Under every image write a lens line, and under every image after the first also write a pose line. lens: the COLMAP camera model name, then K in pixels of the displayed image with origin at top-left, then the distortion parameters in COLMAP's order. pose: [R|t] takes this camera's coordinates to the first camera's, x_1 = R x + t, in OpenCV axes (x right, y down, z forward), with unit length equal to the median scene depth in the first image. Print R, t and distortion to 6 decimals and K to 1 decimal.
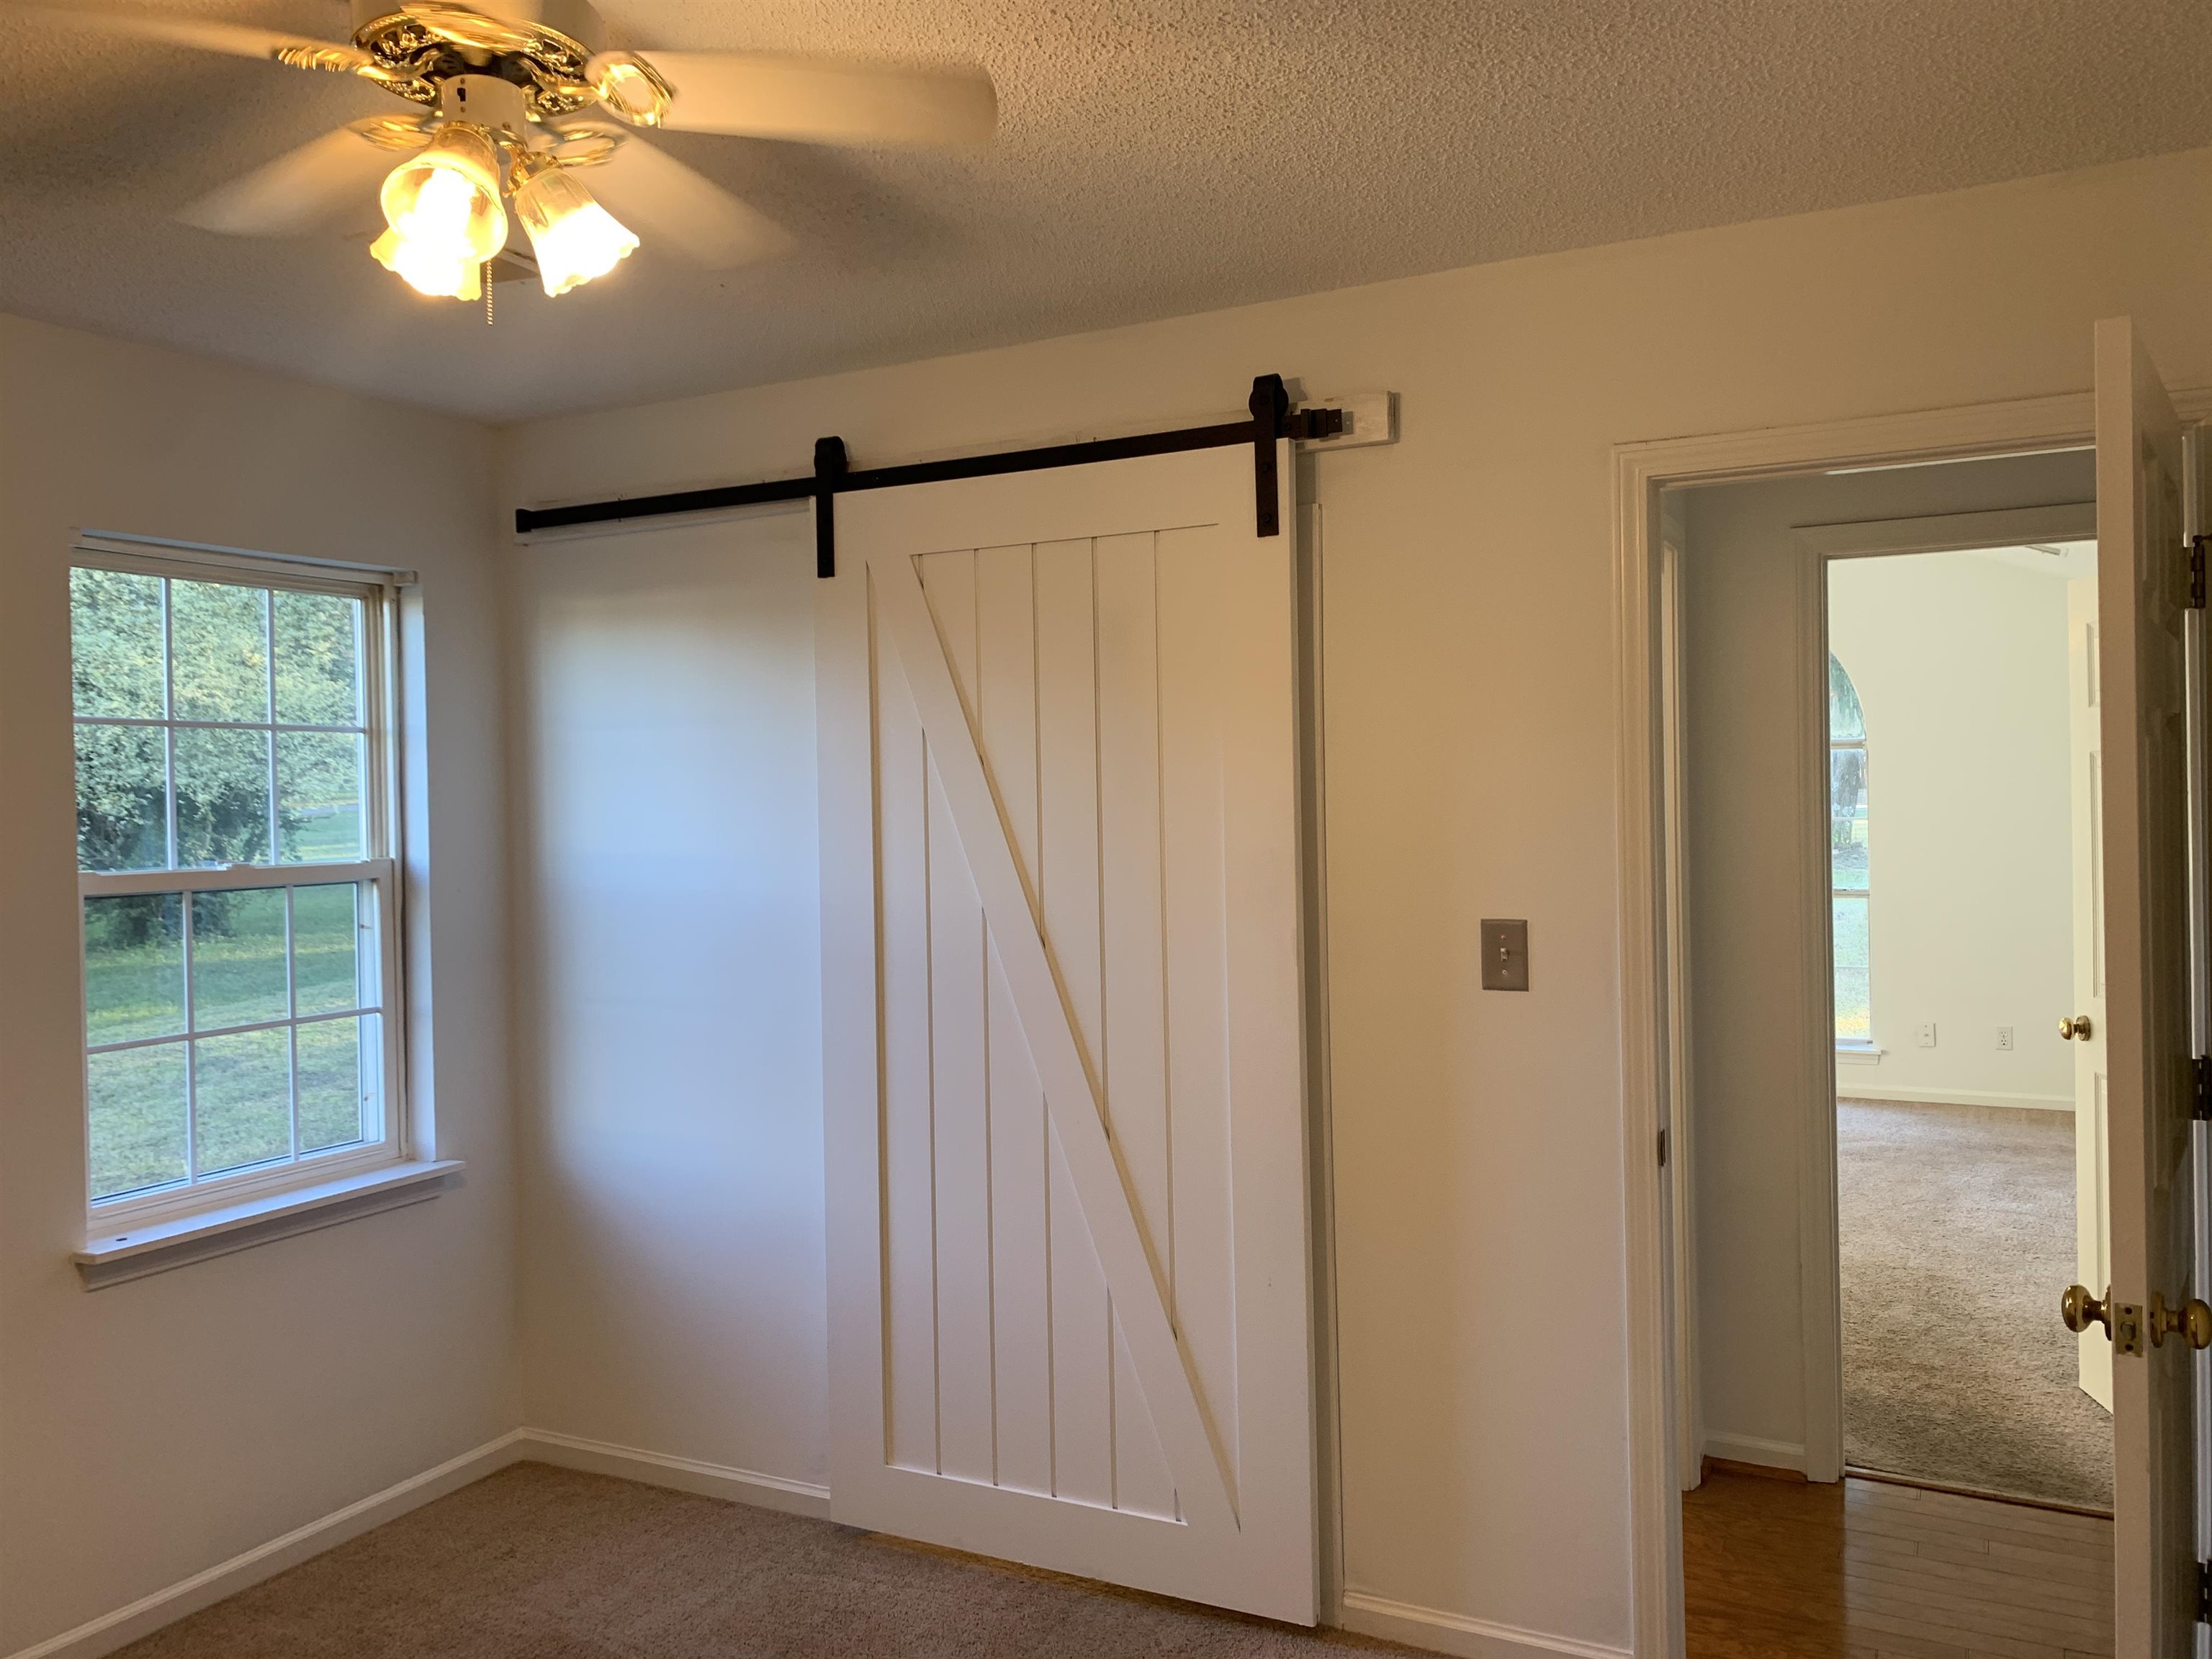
lens RADIAL K [[1688.8, 0, 1102.1], [0, 1688.8, 843.4], [0, 0, 1]] dist [0.061998, -0.036518]
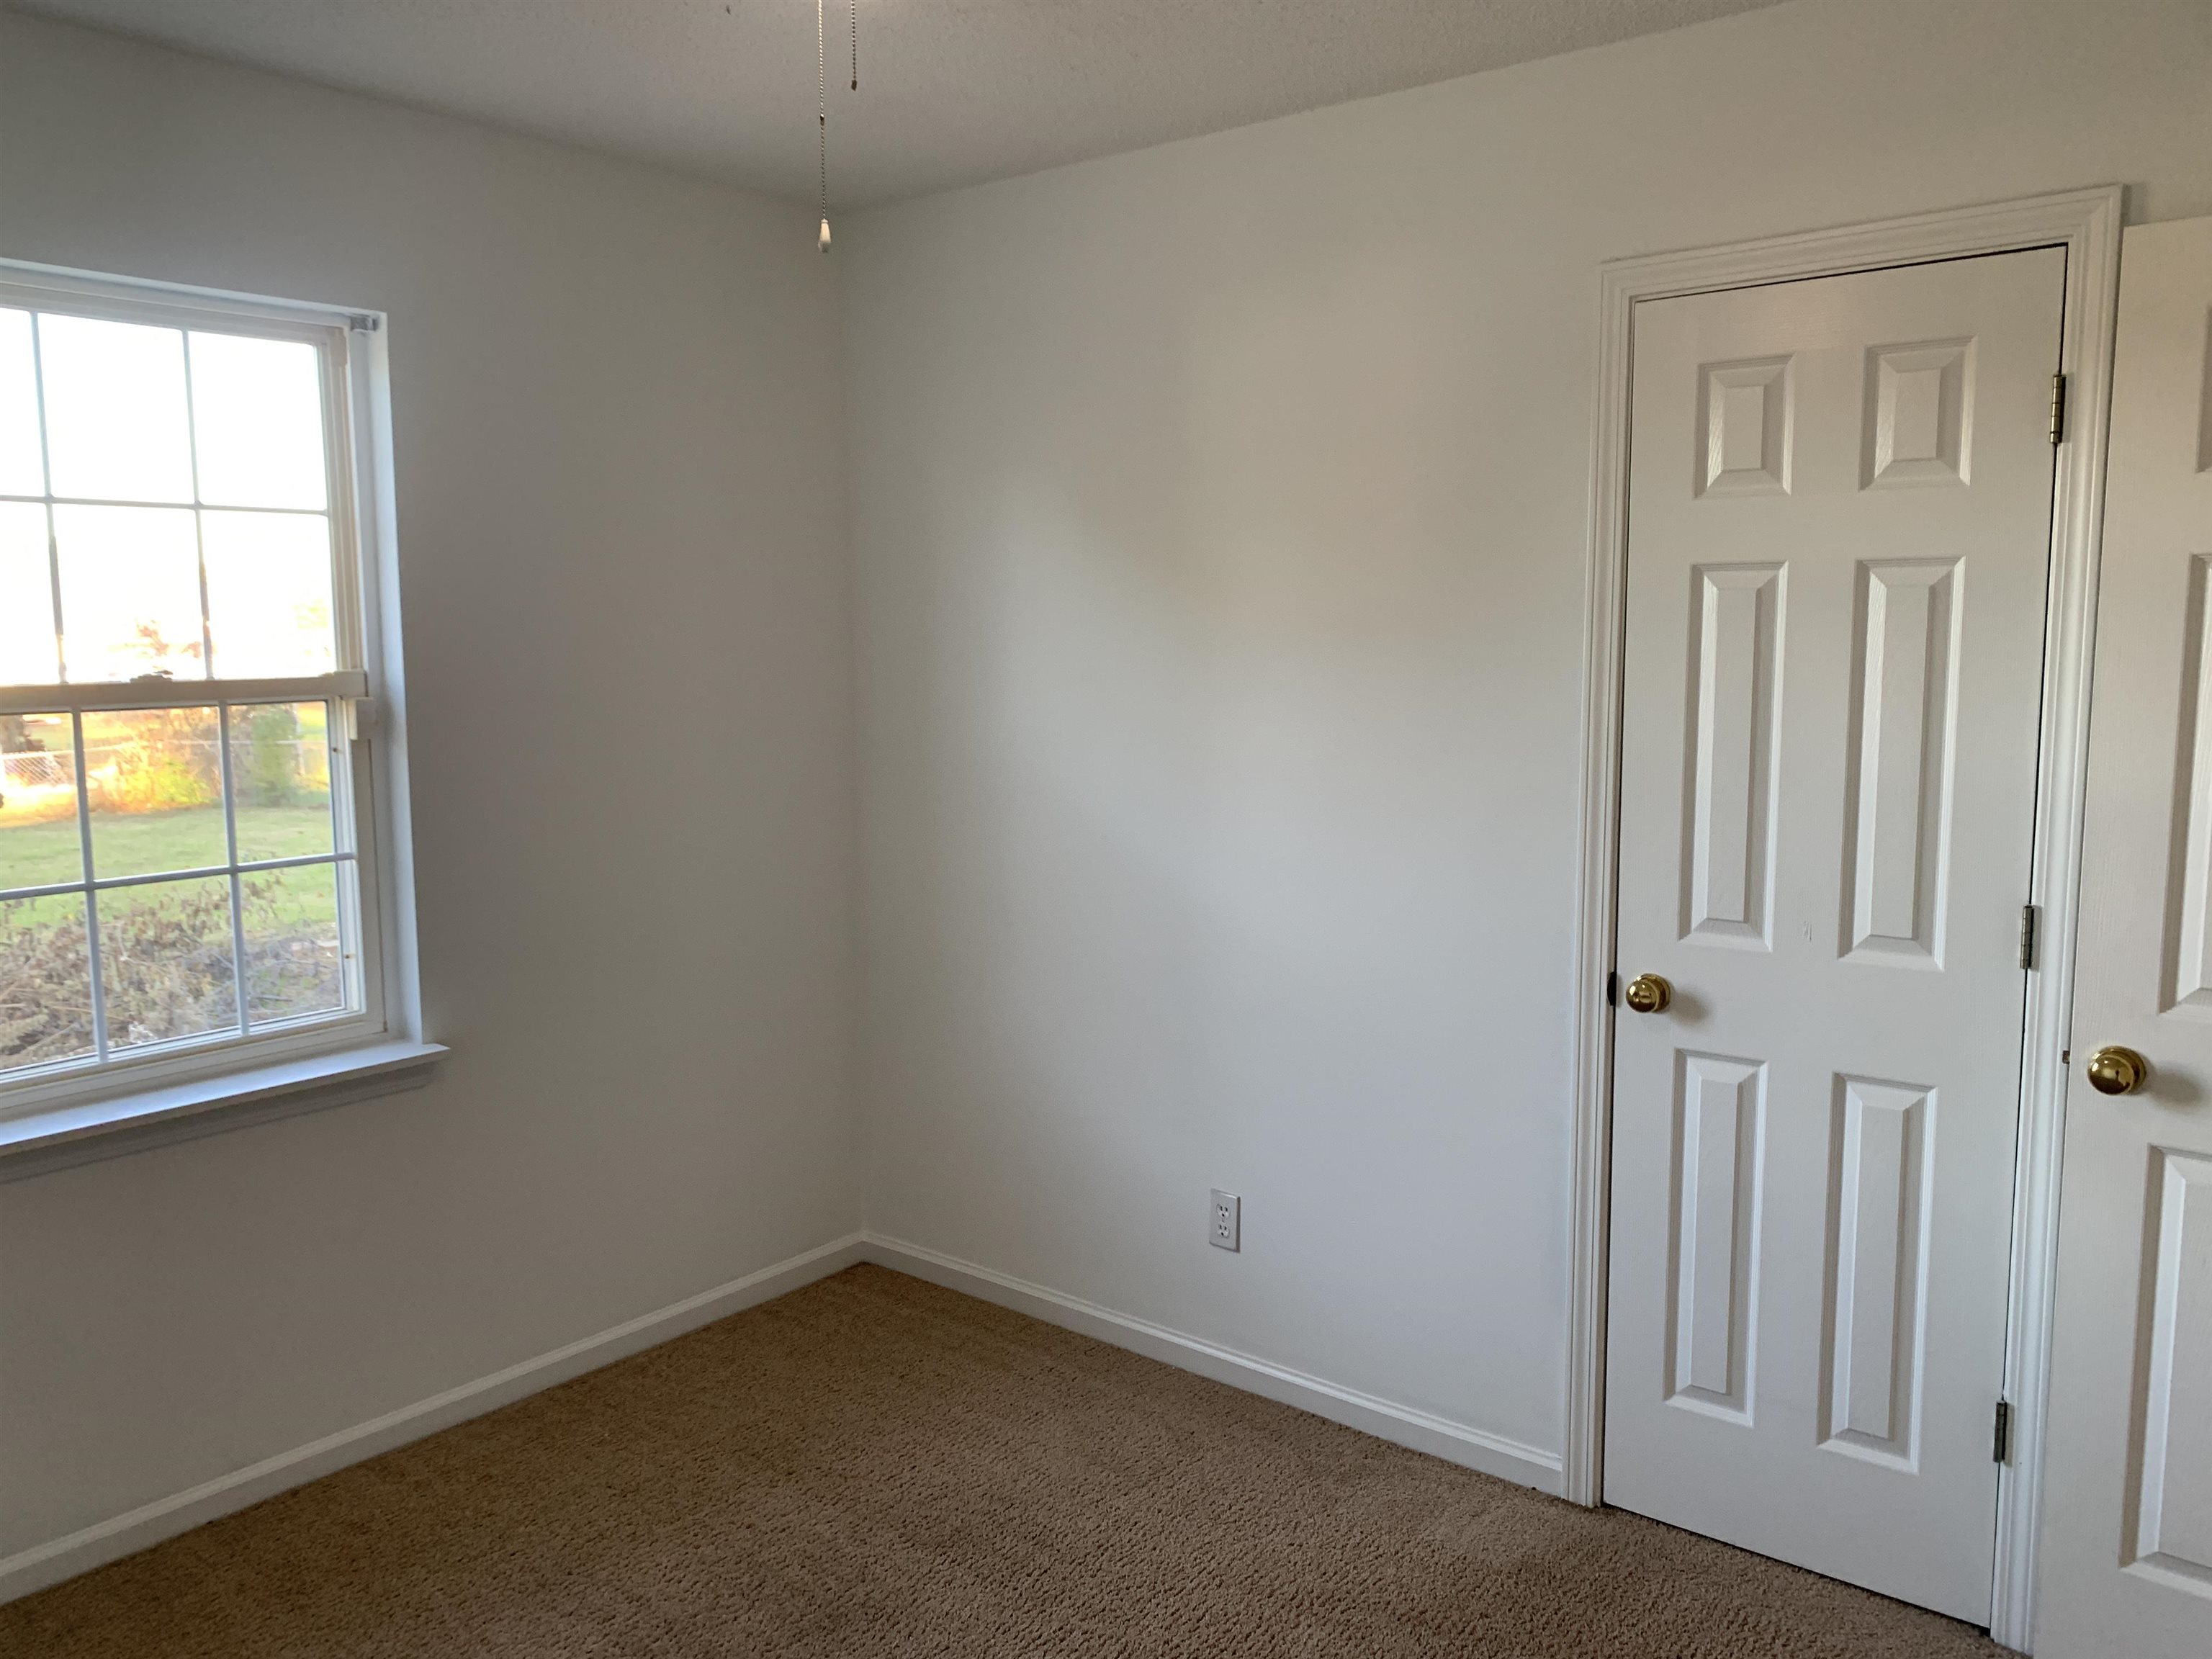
lens RADIAL K [[1688.8, 0, 1116.4], [0, 1688.8, 827.3], [0, 0, 1]] dist [0.061998, -0.036518]
pose [[0.975432, 0.027752, -0.218546, 0.111580], [-0.006622, 0.995279, 0.096830, 0.001719], [0.220201, -0.093004, 0.971011, 0.282476]]
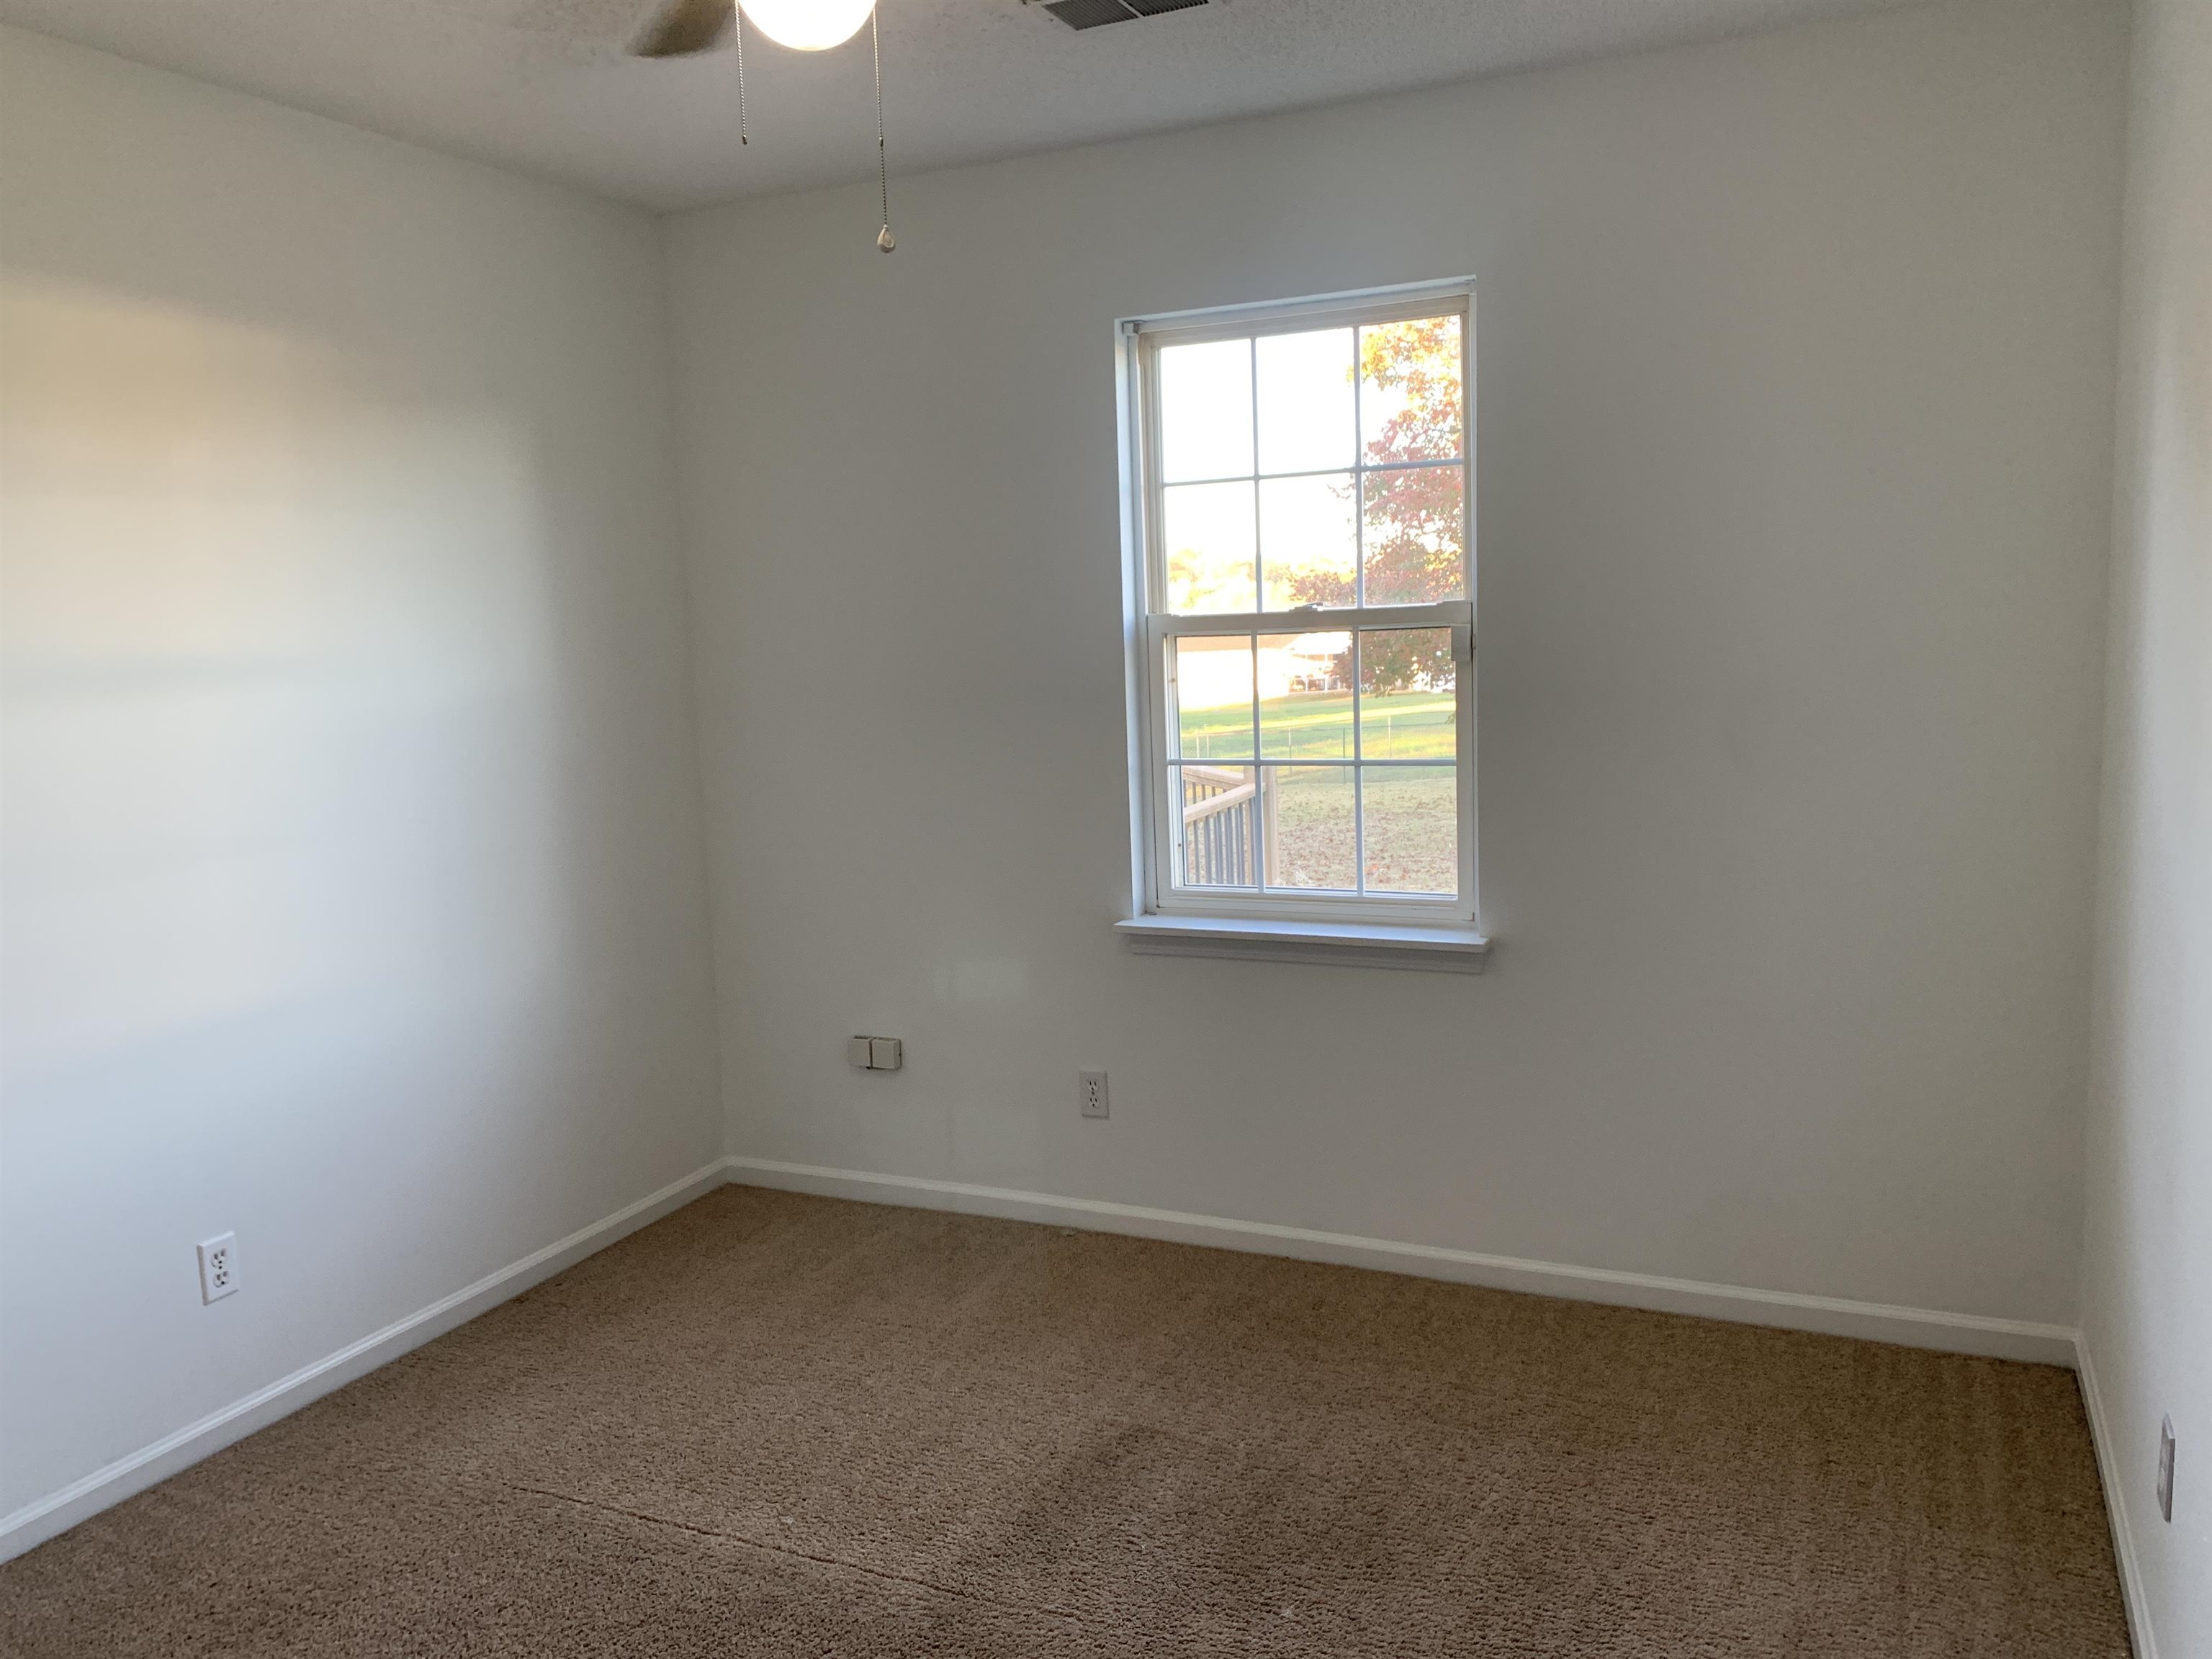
lens RADIAL K [[1688.8, 0, 1091.1], [0, 1688.8, 824.5], [0, 0, 1]] dist [0.061998, -0.036518]
pose [[0.030598, 0.140004, -0.989678, 0.488632], [0.019586, 0.989868, 0.140637, -0.003587], [0.999340, -0.023687, 0.027546, 0.766237]]
